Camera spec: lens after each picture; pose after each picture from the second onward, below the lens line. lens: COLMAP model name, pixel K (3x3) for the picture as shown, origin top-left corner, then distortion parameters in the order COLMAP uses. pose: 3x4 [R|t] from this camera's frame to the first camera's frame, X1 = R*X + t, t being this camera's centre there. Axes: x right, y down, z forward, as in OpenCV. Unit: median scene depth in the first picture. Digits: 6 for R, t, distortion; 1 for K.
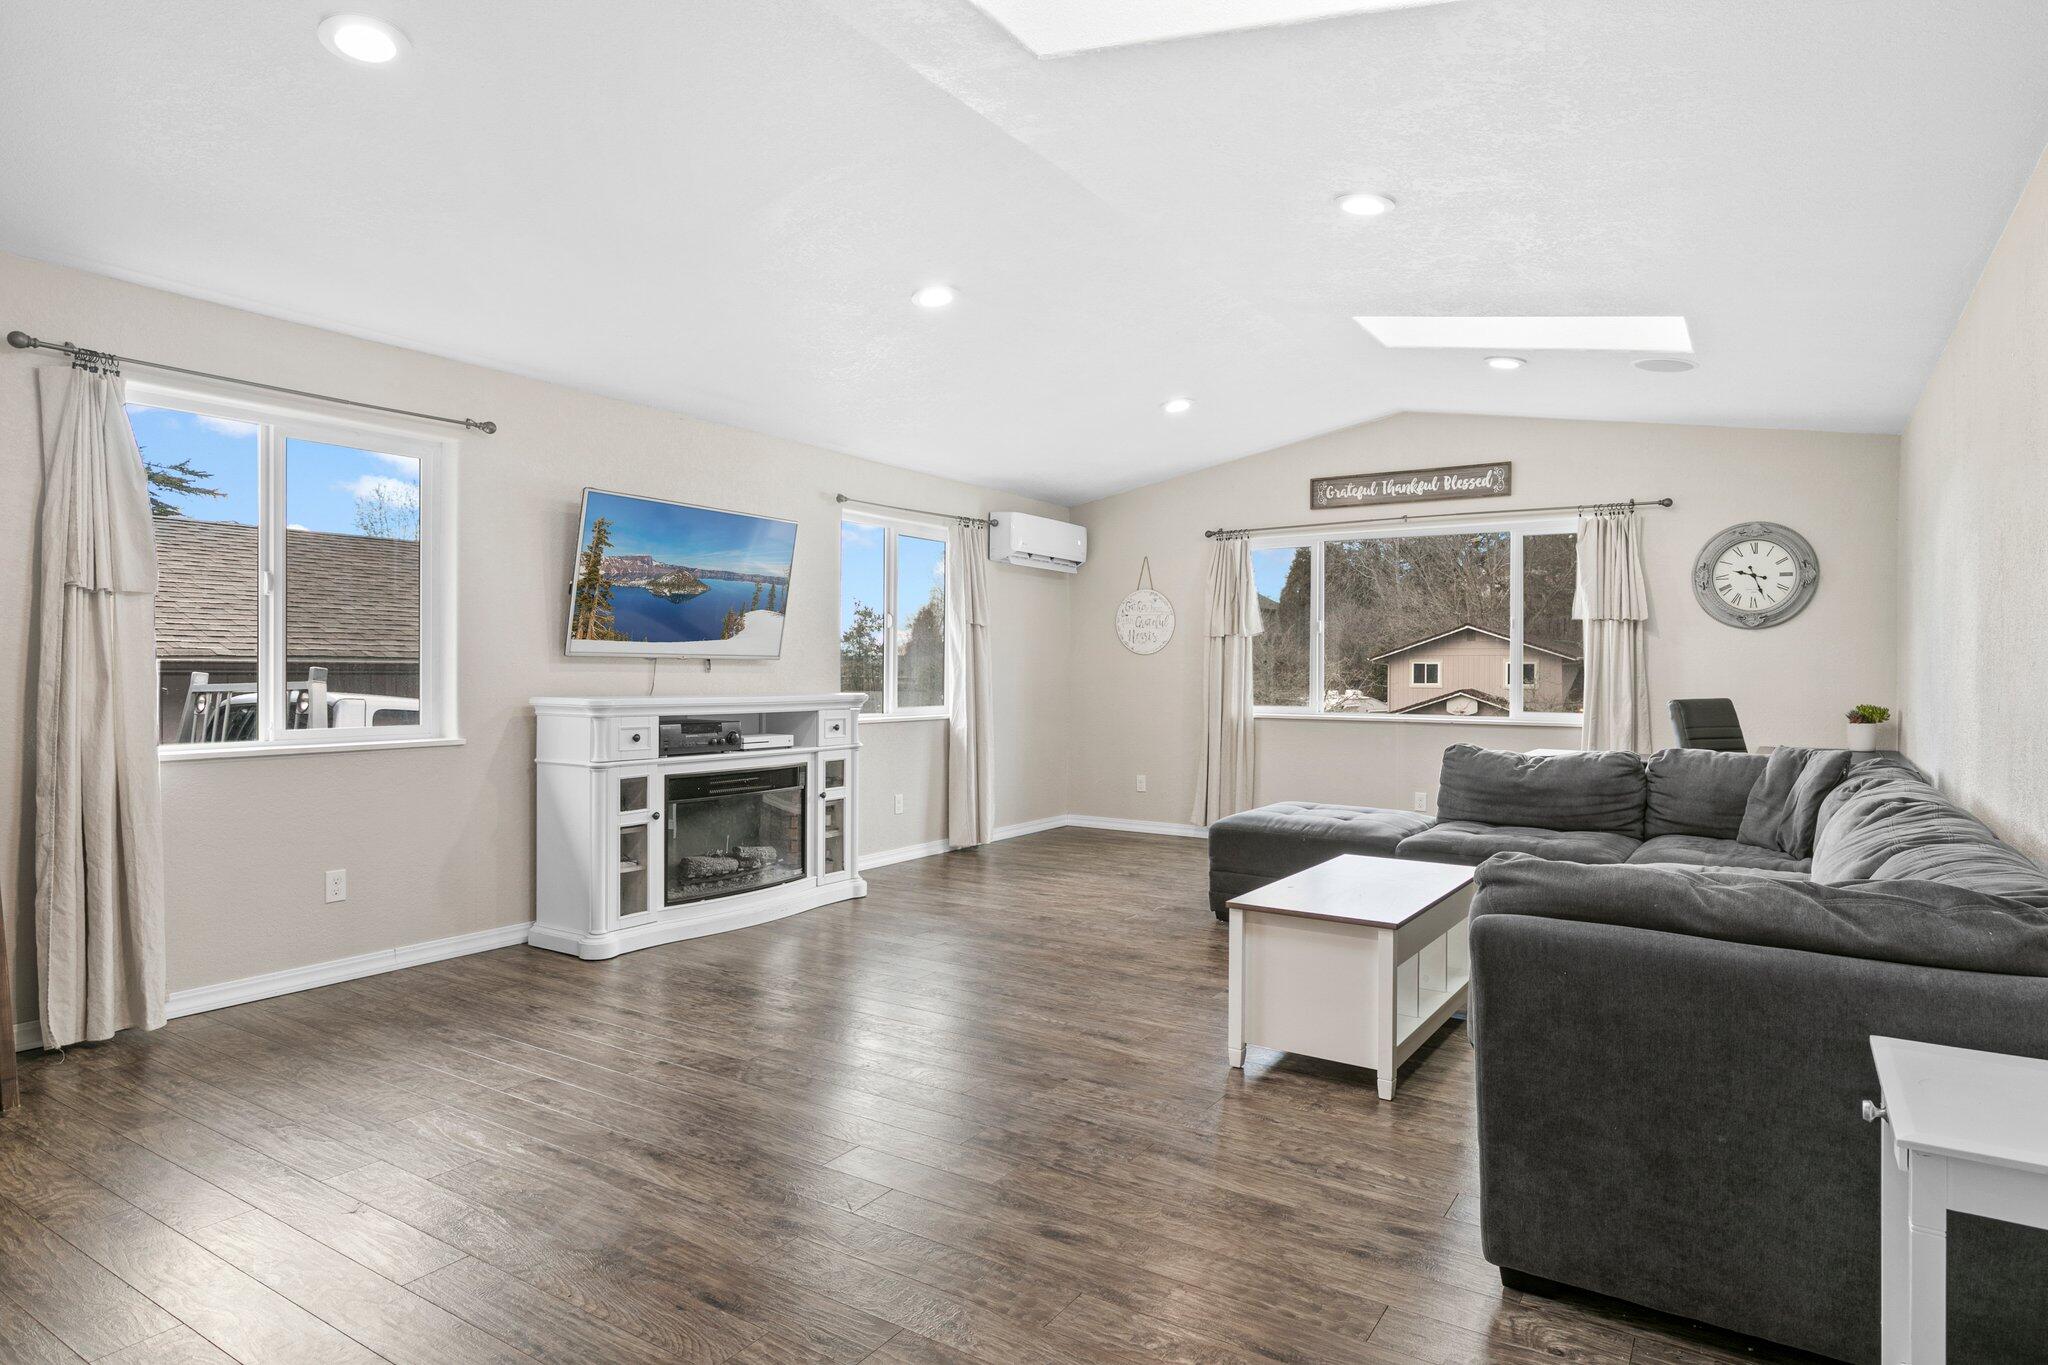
lens RADIAL K [[1140.6, 0, 1033.0], [0, 1140.6, 678.4], [0, 0, 1]] dist [0.002448, 0.000843]
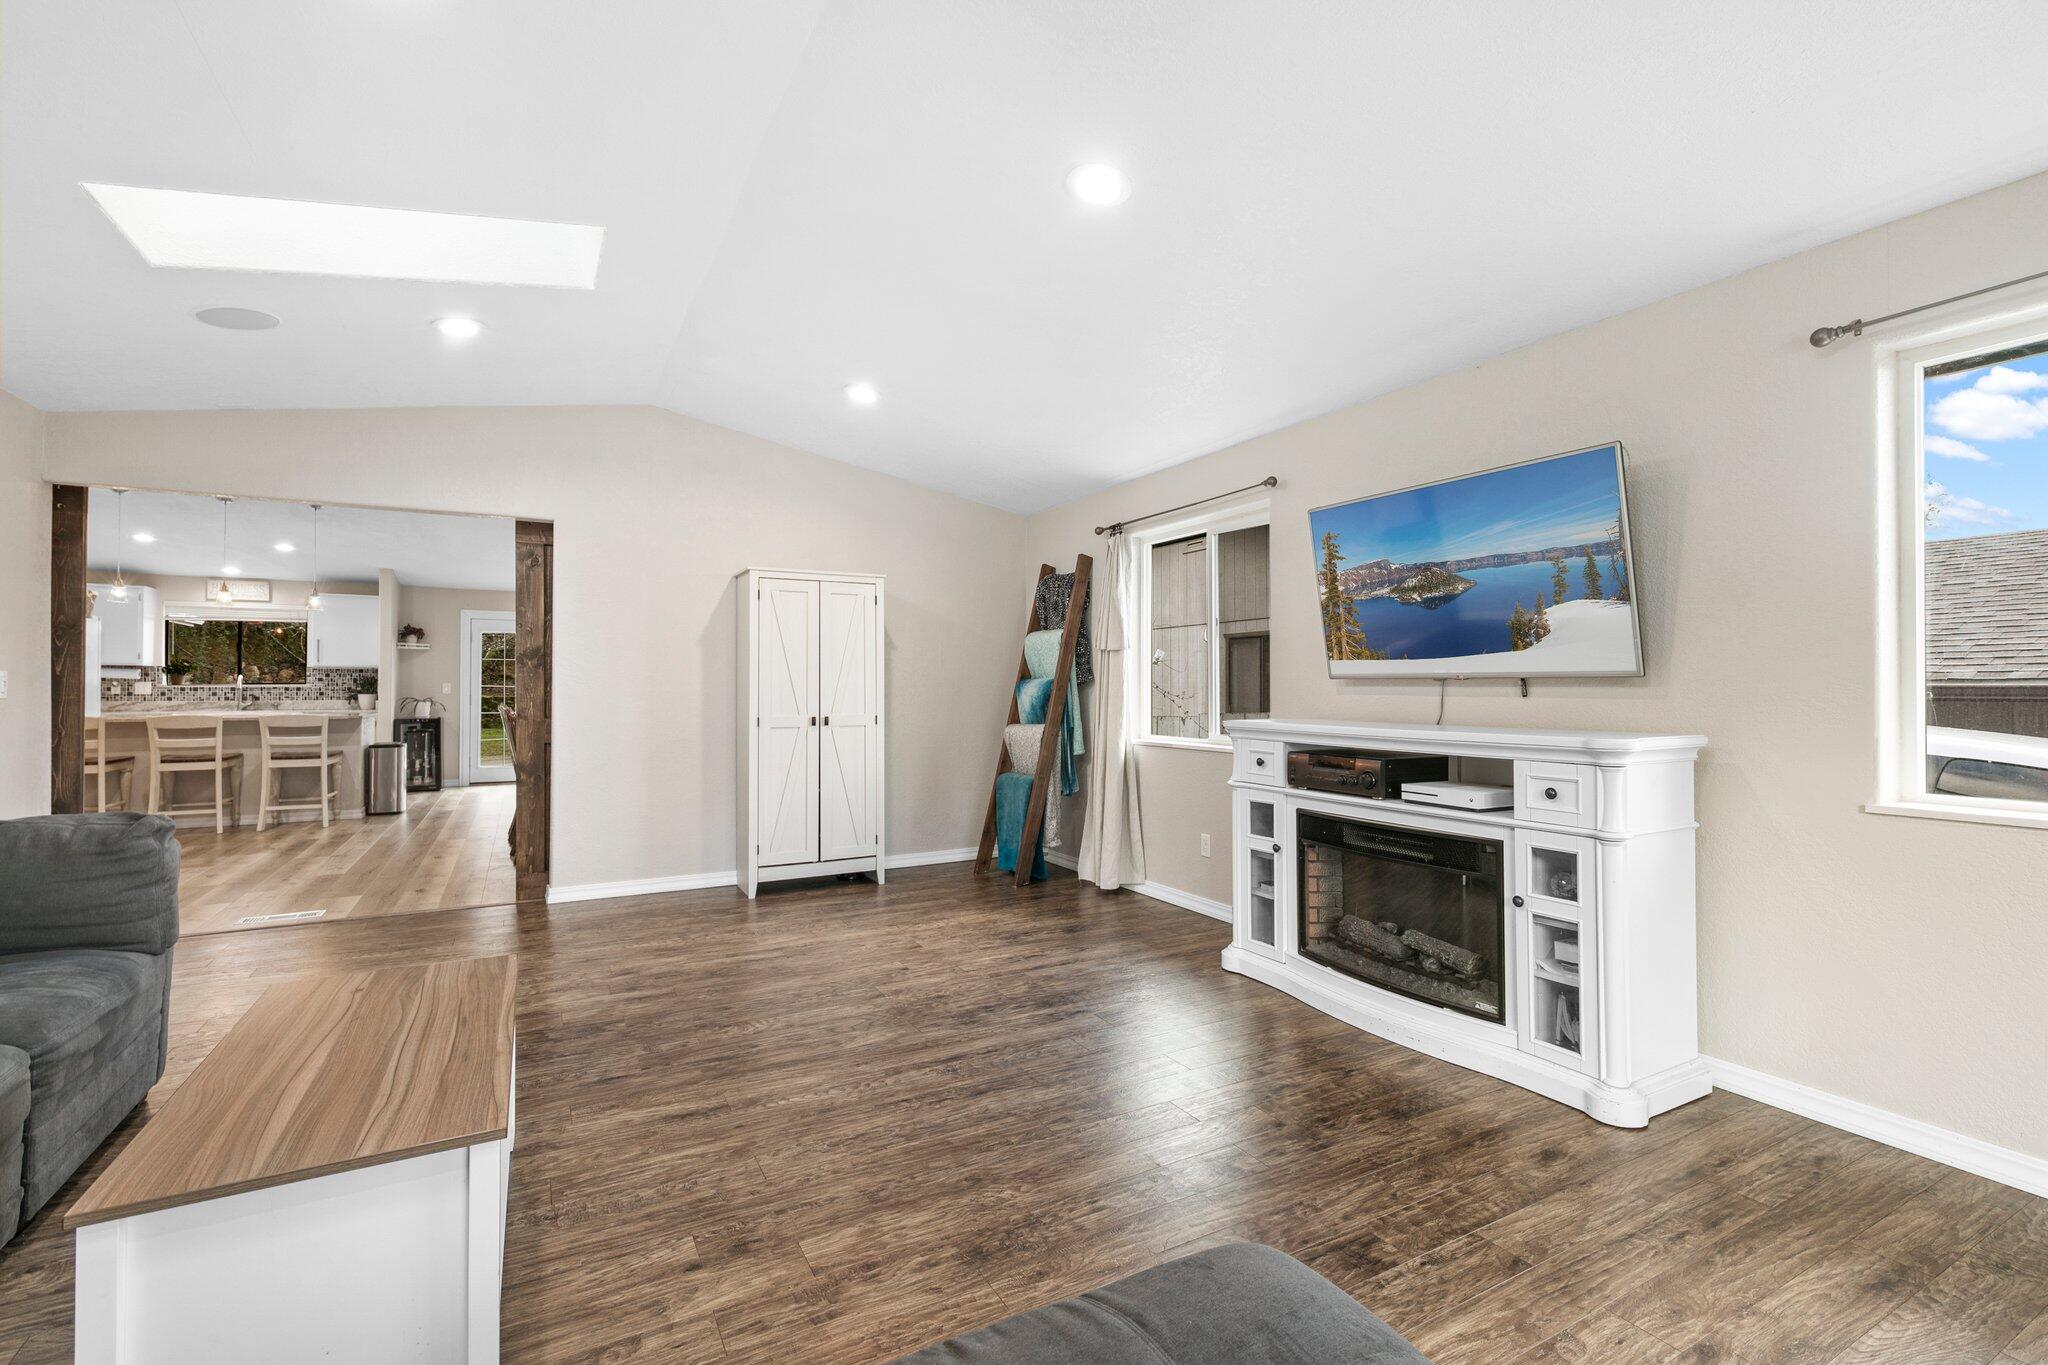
lens RADIAL K [[913.1, 0, 1033.8], [0, 913.1, 678.4], [0, 0, 1]] dist [0.007884, -0.002370]
pose [[-0.464738, -0.013218, -0.885349, 0.361766], [-0.009510, 0.999905, -0.009937, -0.007780], [0.885397, 0.003802, -0.464820, 0.991976]]
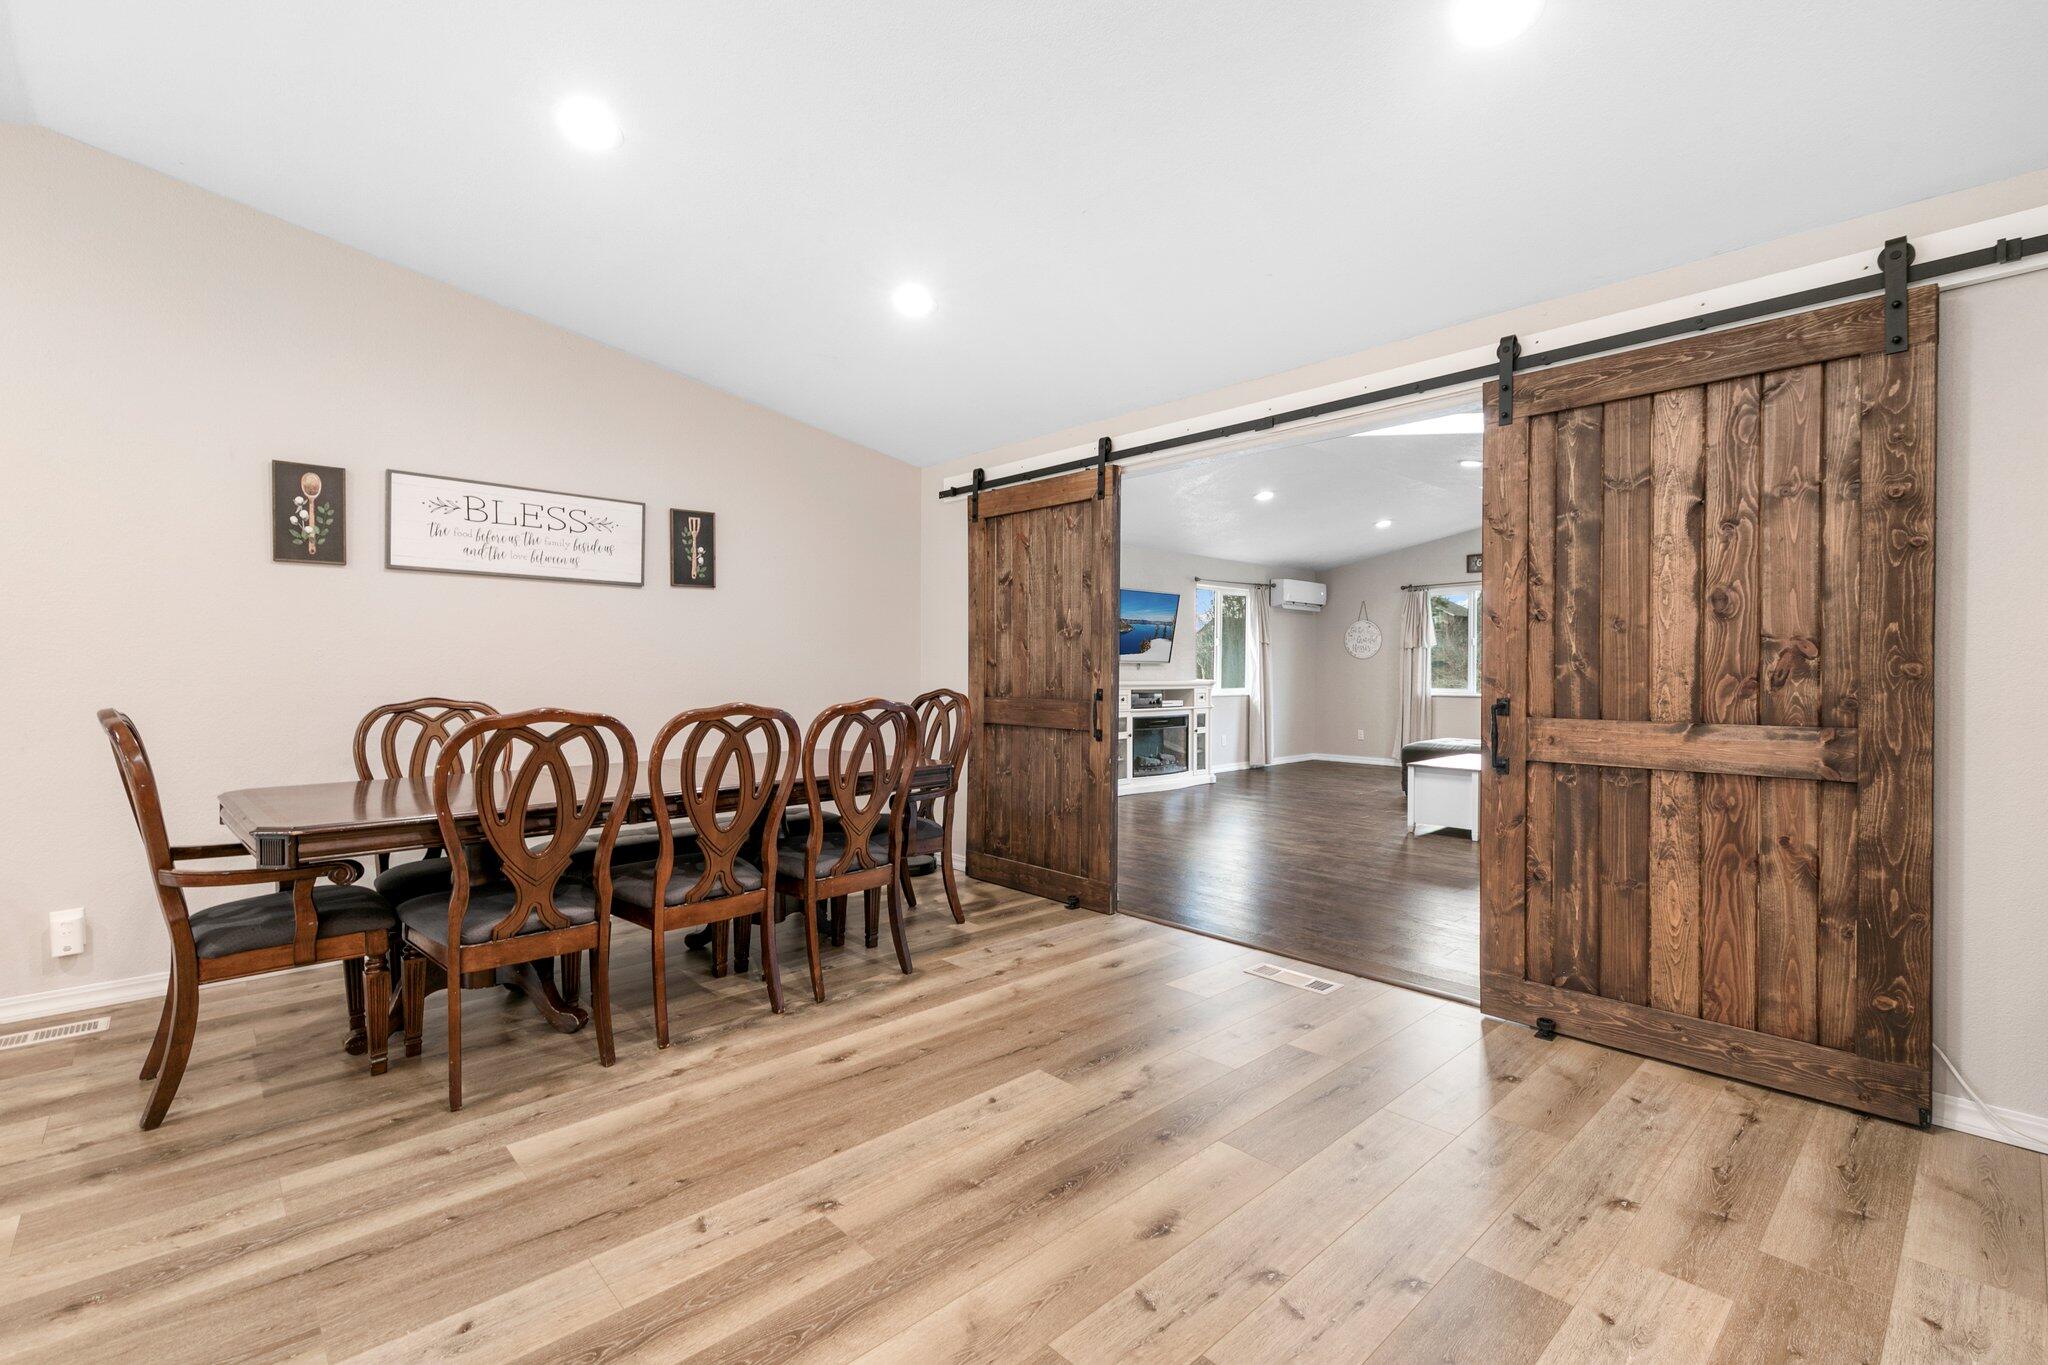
lens RADIAL K [[913.1, 0, 1036.9], [0, 913.1, 677.9], [0, 0, 1]] dist [0.007884, -0.002370]
pose [[0.972754, -0.001317, -0.231835, -0.084007], [0.001724, 0.999997, 0.001552, 0.006255], [0.231832, -0.001910, 0.972754, -0.624862]]
